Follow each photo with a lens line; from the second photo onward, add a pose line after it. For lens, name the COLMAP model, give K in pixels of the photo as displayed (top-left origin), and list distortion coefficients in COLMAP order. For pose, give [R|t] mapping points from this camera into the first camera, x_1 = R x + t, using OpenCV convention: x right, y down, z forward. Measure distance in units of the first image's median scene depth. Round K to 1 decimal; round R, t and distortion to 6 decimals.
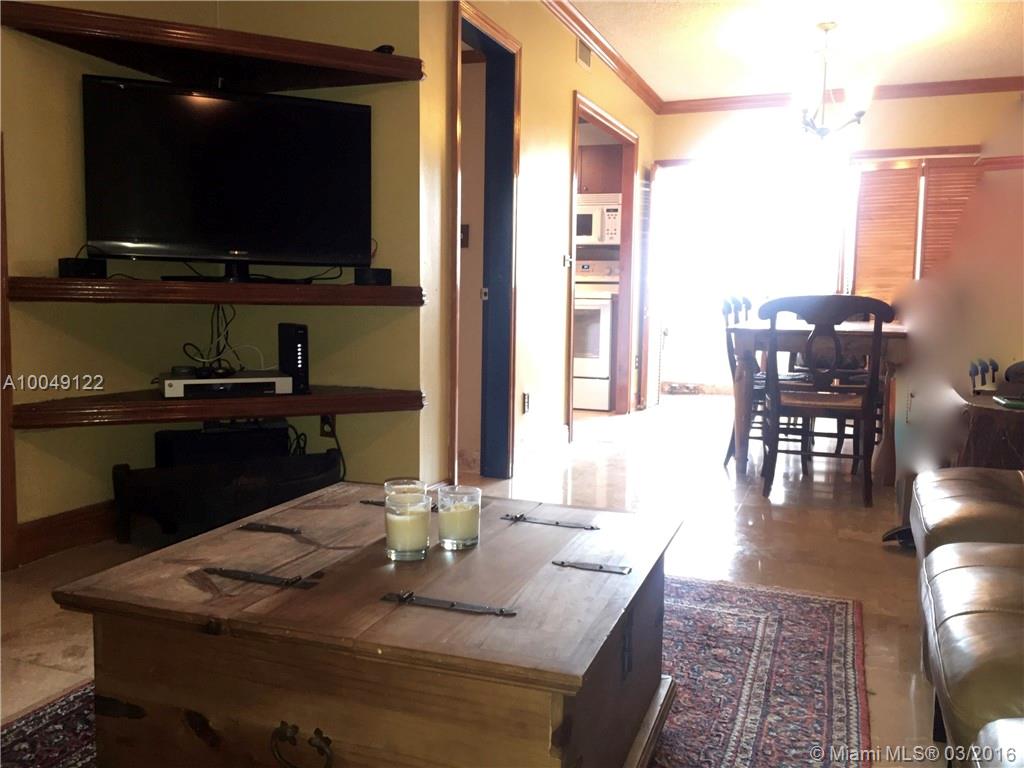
lens RADIAL K [[888.6, 0, 512.0], [0, 888.6, 384.0], [0, 0, 1]] dist [0.049482, -0.002346]
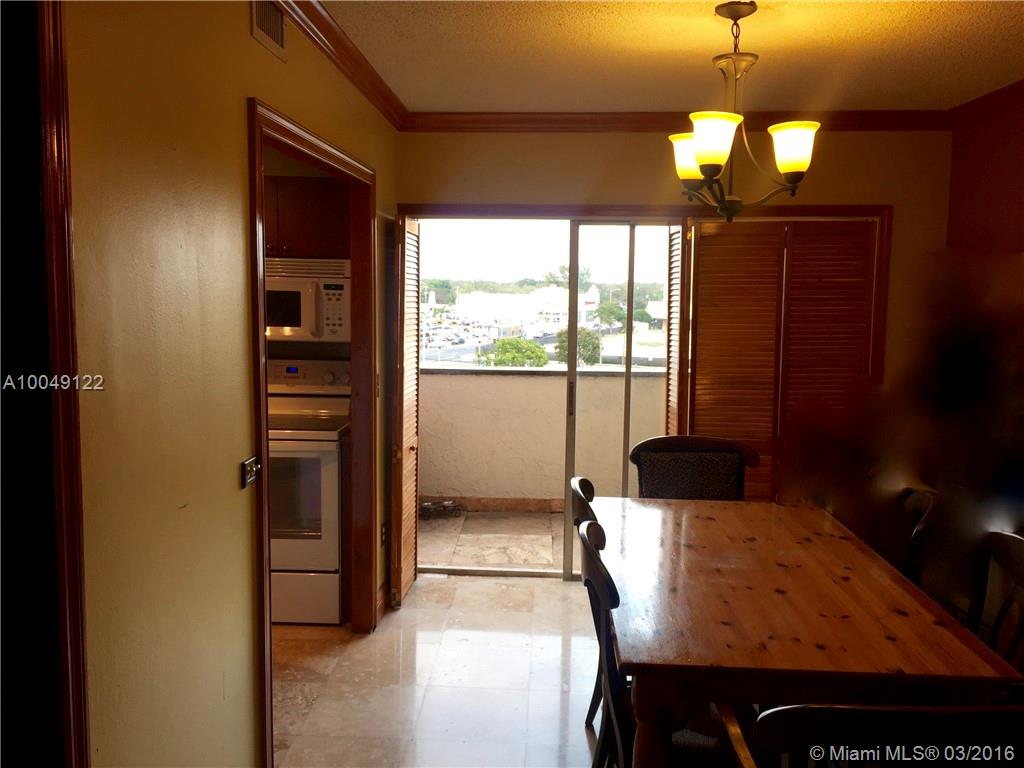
lens RADIAL K [[876.3, 0, 509.4], [0, 876.3, 375.1], [0, 0, 1]] dist [0.089791, -0.111289]
pose [[0.948923, -0.036298, 0.313413, 0.036837], [0.031370, 0.999292, 0.020752, -0.146784], [-0.313944, -0.009860, 0.949390, 0.402675]]
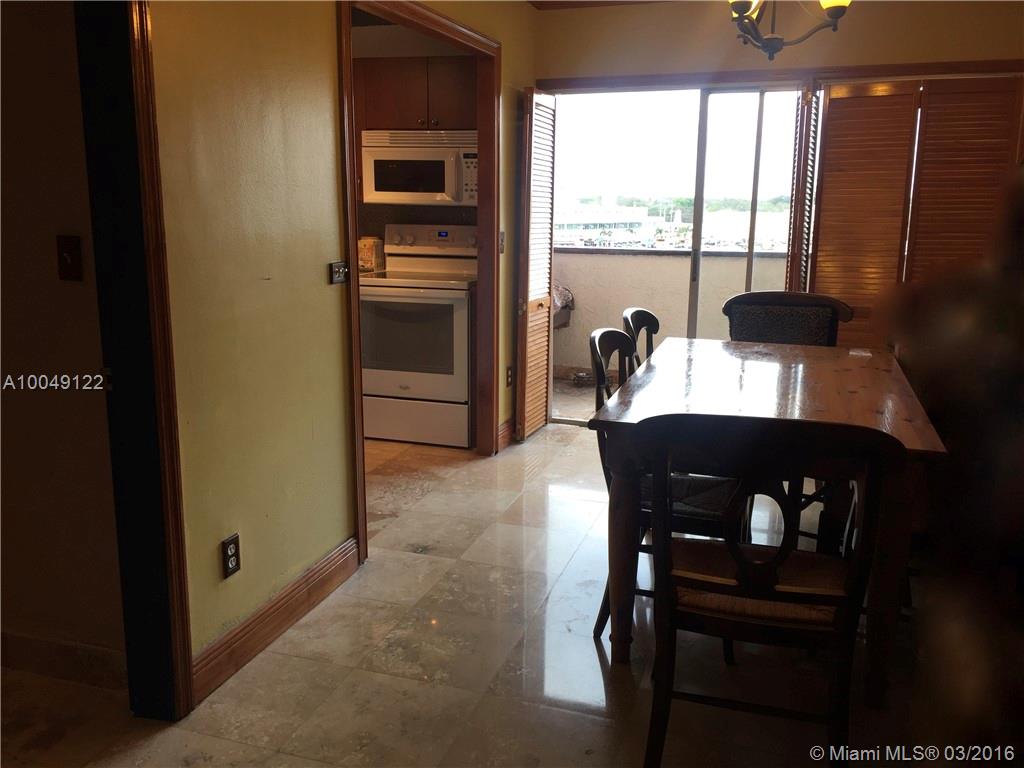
lens RADIAL K [[876.3, 0, 509.4], [0, 876.3, 375.1], [0, 0, 1]] dist [0.089791, -0.111289]
pose [[0.999111, -0.013551, 0.039921, 0.114619], [0.009392, 0.994680, 0.102582, -0.098565], [-0.041099, -0.102116, 0.993923, 0.315886]]
